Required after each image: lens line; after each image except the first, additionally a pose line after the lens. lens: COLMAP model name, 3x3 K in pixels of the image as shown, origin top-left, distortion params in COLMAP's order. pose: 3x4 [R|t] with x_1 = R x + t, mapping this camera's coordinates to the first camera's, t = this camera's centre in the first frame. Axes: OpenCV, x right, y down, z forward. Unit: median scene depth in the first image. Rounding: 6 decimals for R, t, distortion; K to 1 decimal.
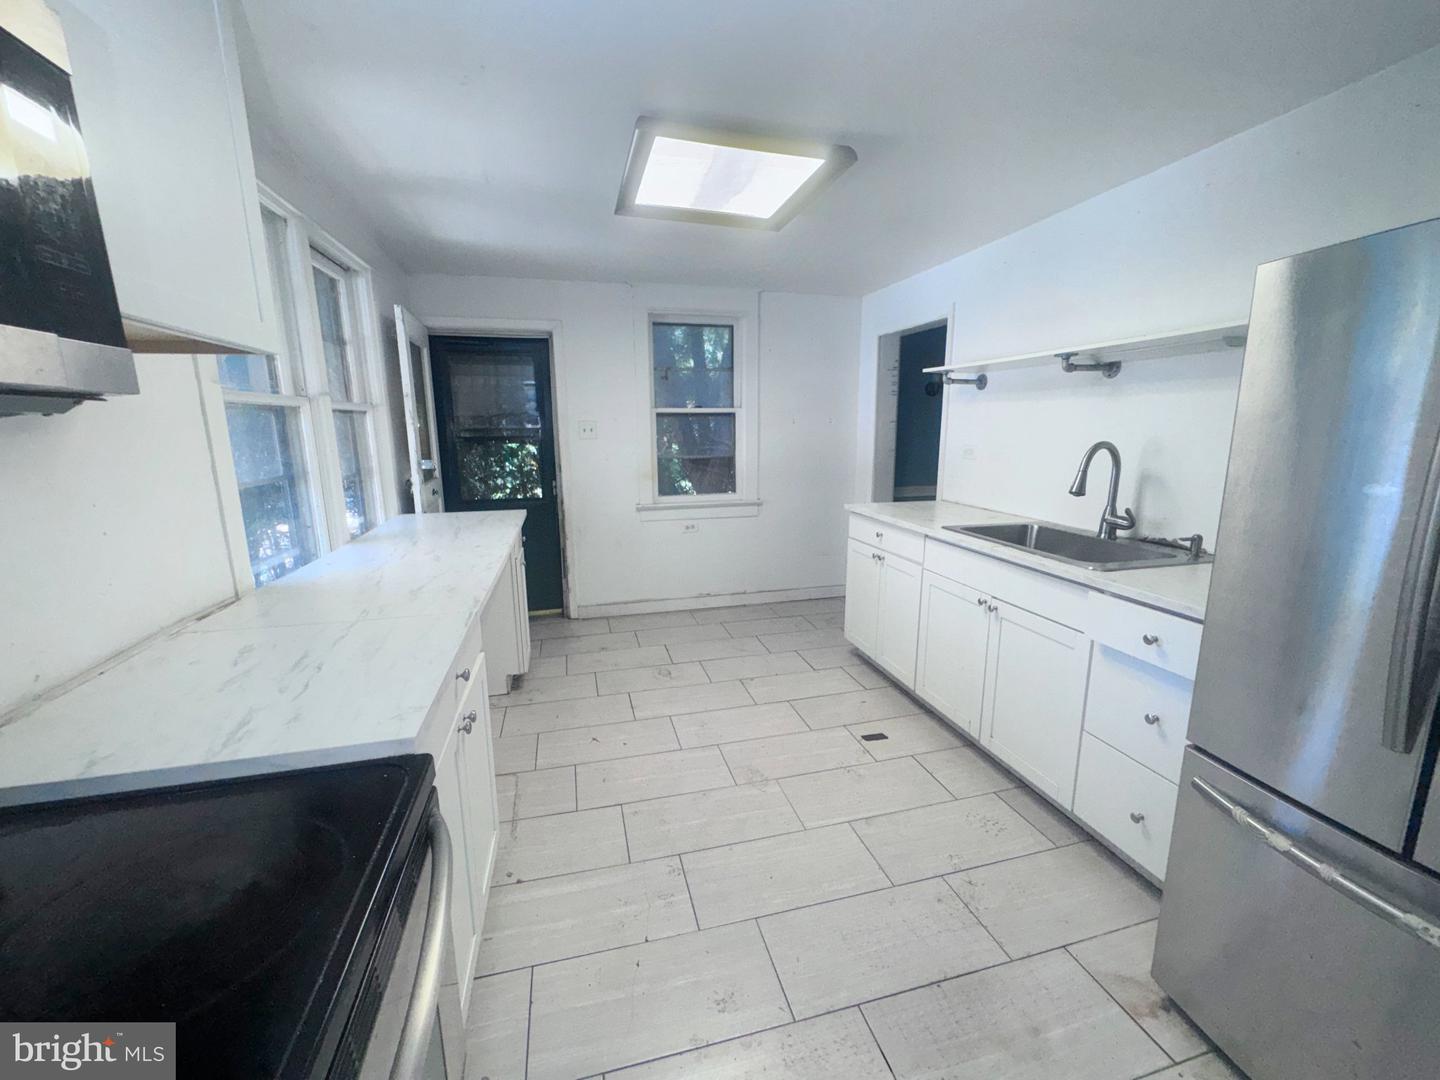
lens RADIAL K [[579.2, 0, 720.3], [0, 579.2, 537.7], [0, 0, 1]] dist [-0.000283, -0.000183]
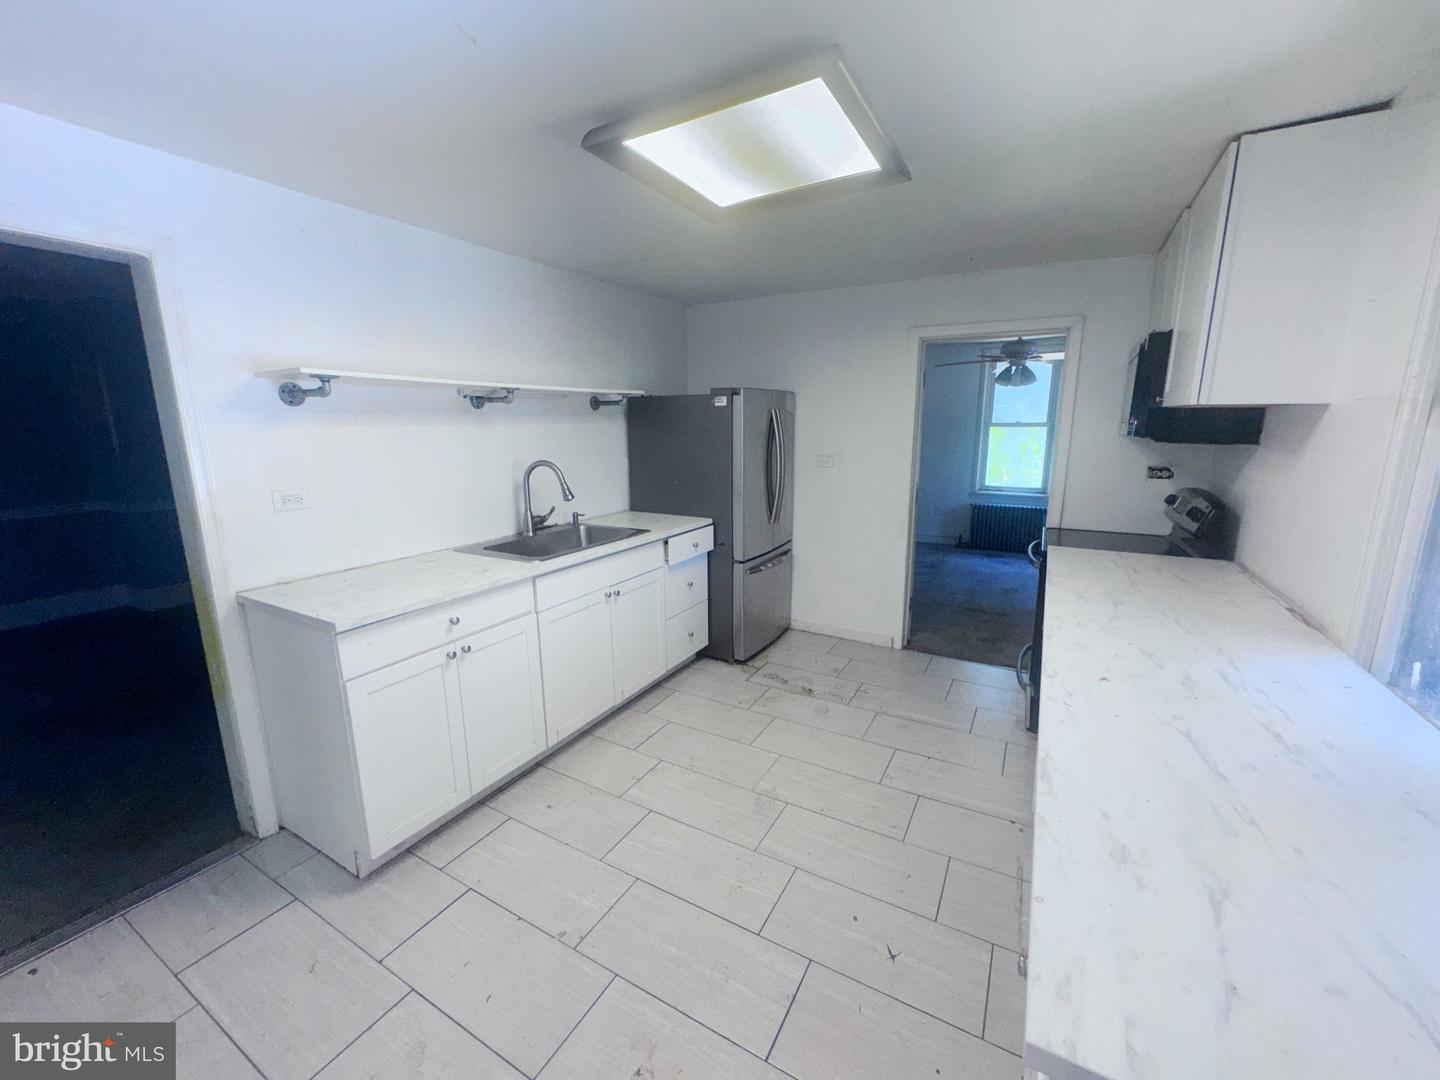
lens RADIAL K [[579.2, 0, 716.2], [0, 579.2, 539.5], [0, 0, 1]] dist [-0.000283, -0.000183]
pose [[-0.714037, -0.129896, 0.687952, -0.480349], [0.143644, 0.934551, 0.325548, -0.328234], [-0.685213, 0.331274, -0.648645, 1.465217]]
